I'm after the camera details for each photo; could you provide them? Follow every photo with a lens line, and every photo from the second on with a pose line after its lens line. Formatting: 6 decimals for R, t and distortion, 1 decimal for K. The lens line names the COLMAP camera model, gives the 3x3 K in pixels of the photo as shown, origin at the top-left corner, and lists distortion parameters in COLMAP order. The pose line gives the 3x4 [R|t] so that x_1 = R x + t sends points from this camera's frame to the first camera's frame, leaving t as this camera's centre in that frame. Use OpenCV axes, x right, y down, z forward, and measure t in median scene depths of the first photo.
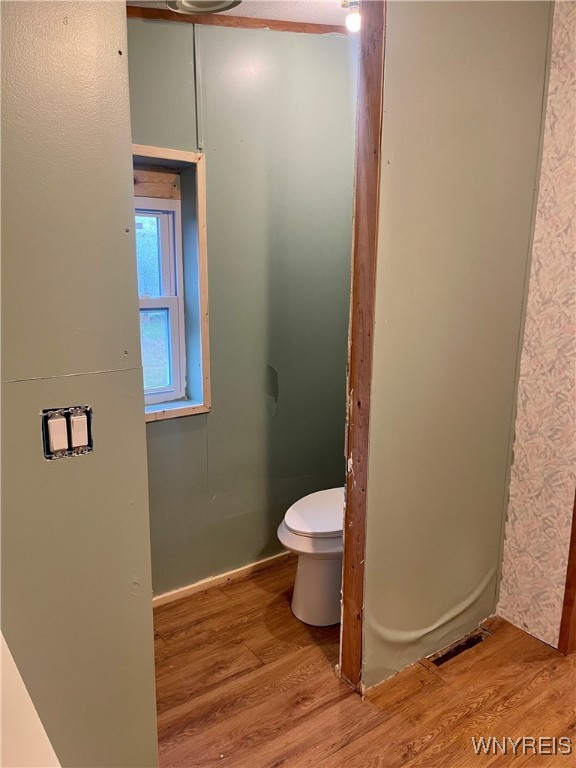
lens RADIAL K [[580.9, 0, 288.9], [0, 580.9, 389.9], [0, 0, 1]] dist [0.057340, -0.052090]
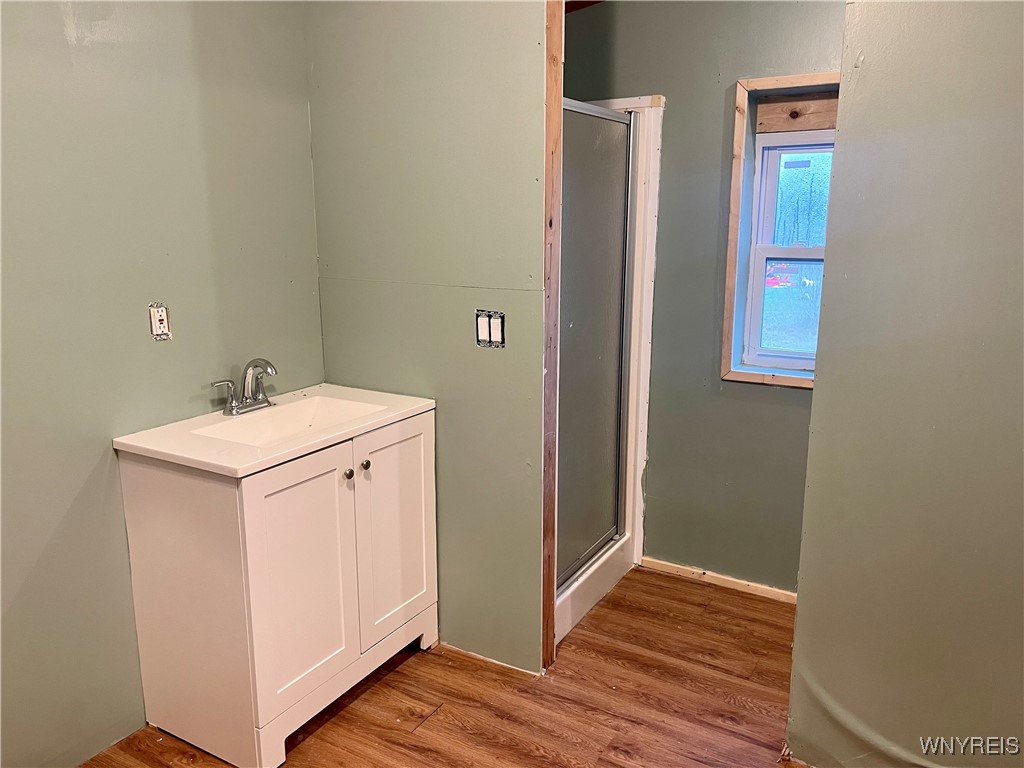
lens RADIAL K [[774.5, 0, 514.8], [0, 774.5, 377.8], [0, 0, 1]] dist [0.057340, -0.052090]
pose [[0.401321, 0.182937, -0.897483, 0.881810], [-0.192961, 0.974747, 0.112401, -0.022646], [0.895381, 0.128070, 0.426486, 0.184397]]
